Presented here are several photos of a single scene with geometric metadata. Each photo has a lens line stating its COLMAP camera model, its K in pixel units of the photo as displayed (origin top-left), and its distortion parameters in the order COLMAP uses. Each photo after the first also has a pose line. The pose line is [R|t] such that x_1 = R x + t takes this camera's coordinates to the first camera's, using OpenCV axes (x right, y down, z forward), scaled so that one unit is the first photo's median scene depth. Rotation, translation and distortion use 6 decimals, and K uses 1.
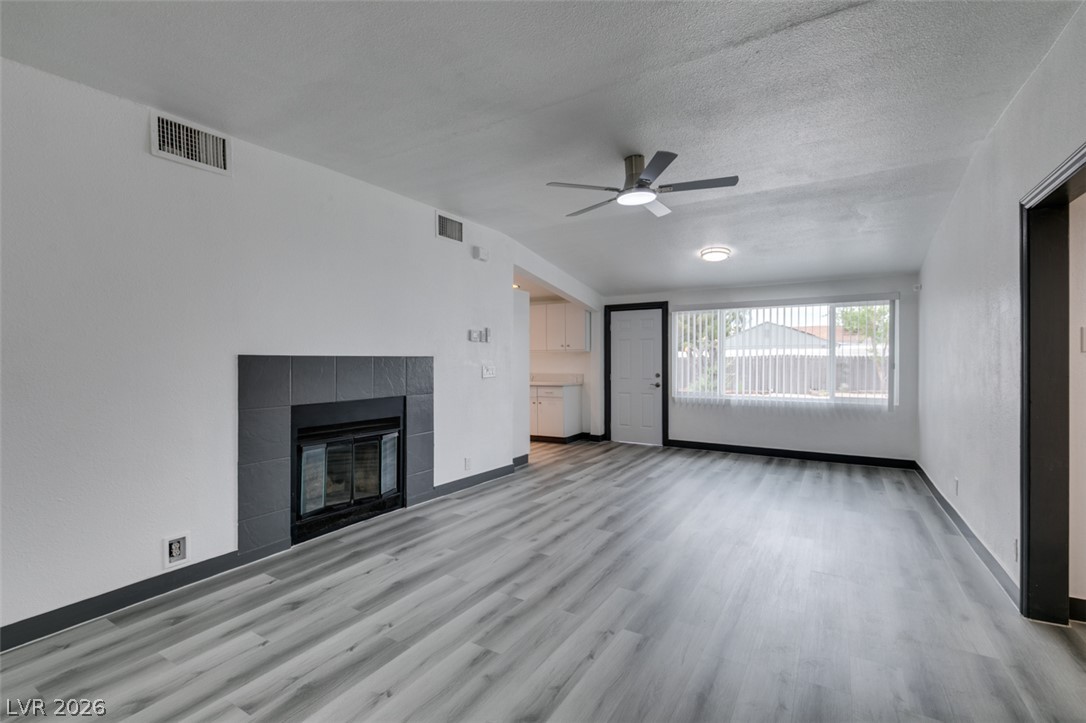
lens RADIAL K [[485.5, 0, 540.6], [0, 485.5, 362.9], [0, 0, 1]] dist [-0.000620, 0.000040]
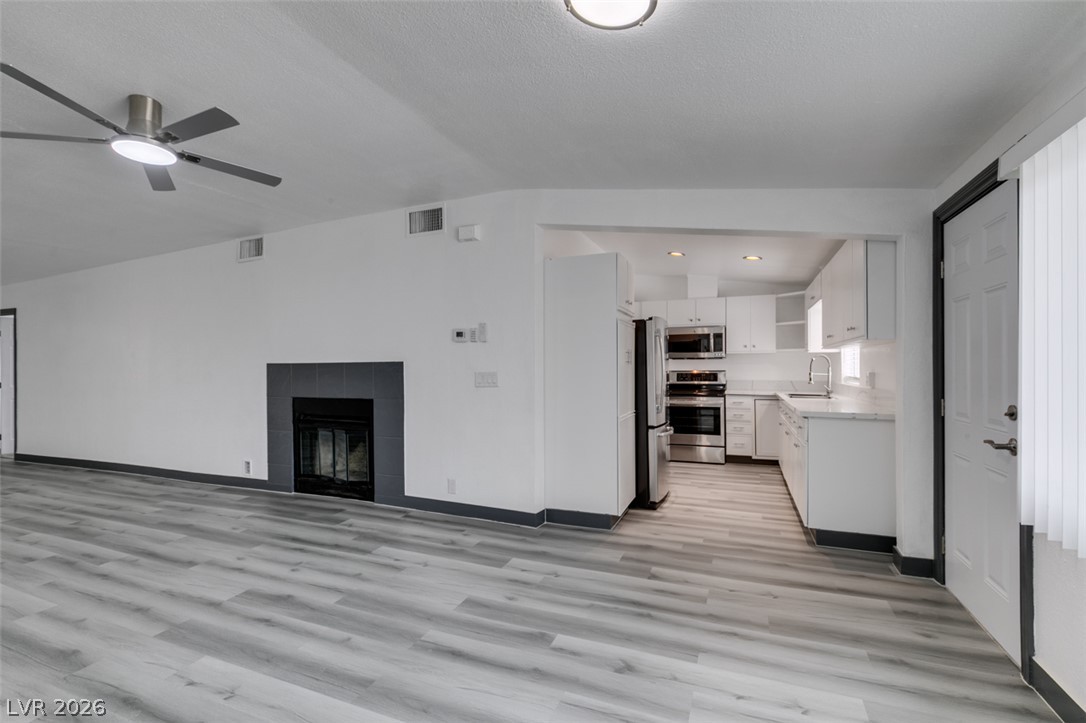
lens RADIAL K [[485.5, 0, 546.3], [0, 485.5, 368.1], [0, 0, 1]] dist [-0.000620, 0.000040]
pose [[0.155658, 0.004009, -0.987803, 0.680190], [0.002704, 0.999986, 0.004484, -0.003158], [0.987807, -0.003369, 0.155645, 0.978121]]
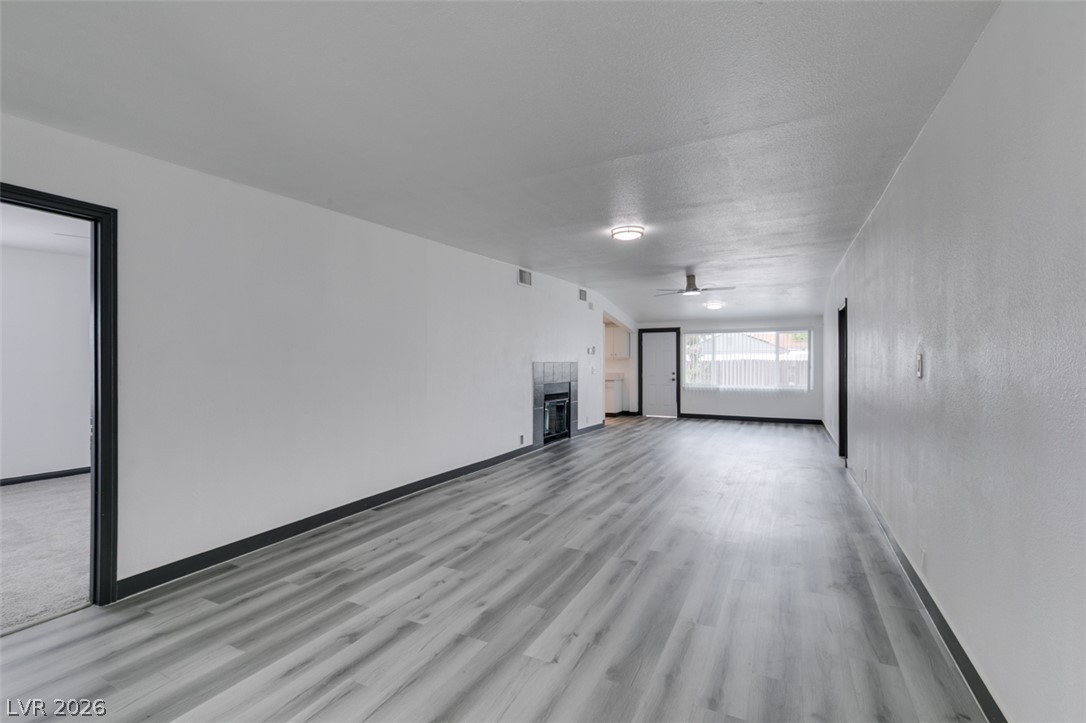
lens RADIAL K [[485.5, 0, 541.3], [0, 485.5, 364.5], [0, 0, 1]] dist [-0.000620, 0.000040]
pose [[0.997323, -0.000187, 0.073124, -0.438806], [0.000393, 0.999996, -0.002811, 0.000801], [-0.073123, 0.002832, 0.997319, -0.796597]]
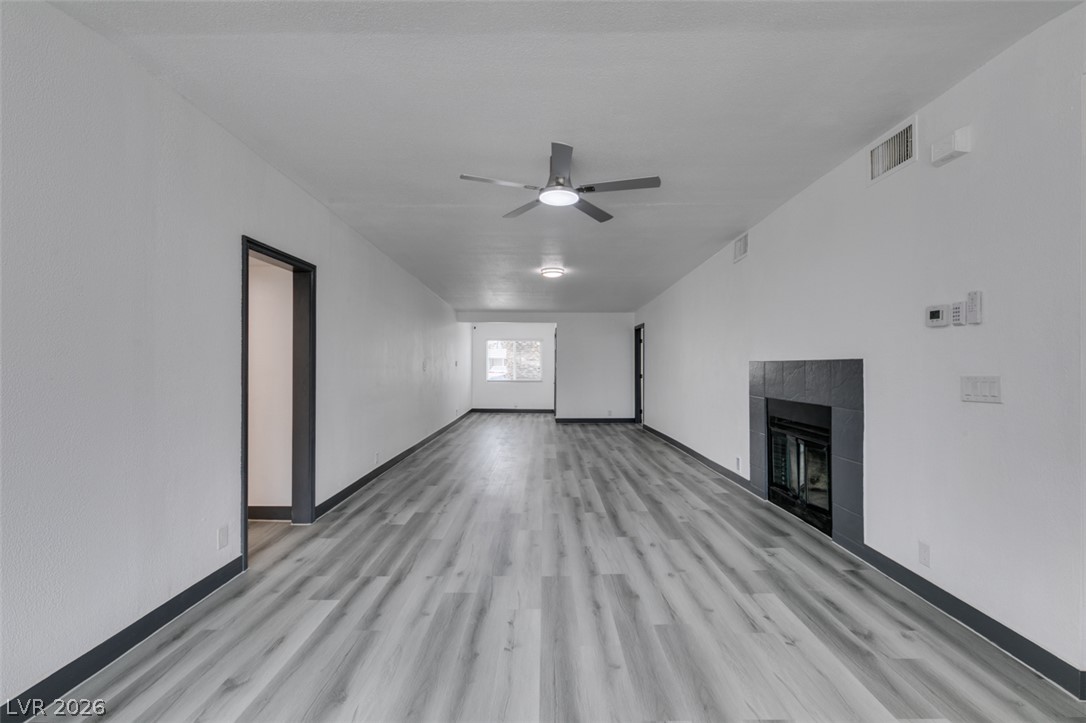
lens RADIAL K [[485.5, 0, 538.1], [0, 485.5, 362.4], [0, 0, 1]] dist [-0.000620, 0.000040]
pose [[-0.860456, -0.000924, -0.509523, 0.474074], [-0.000290, 0.999999, -0.001323, -0.005809], [0.509524, -0.000991, -0.860456, 1.182813]]
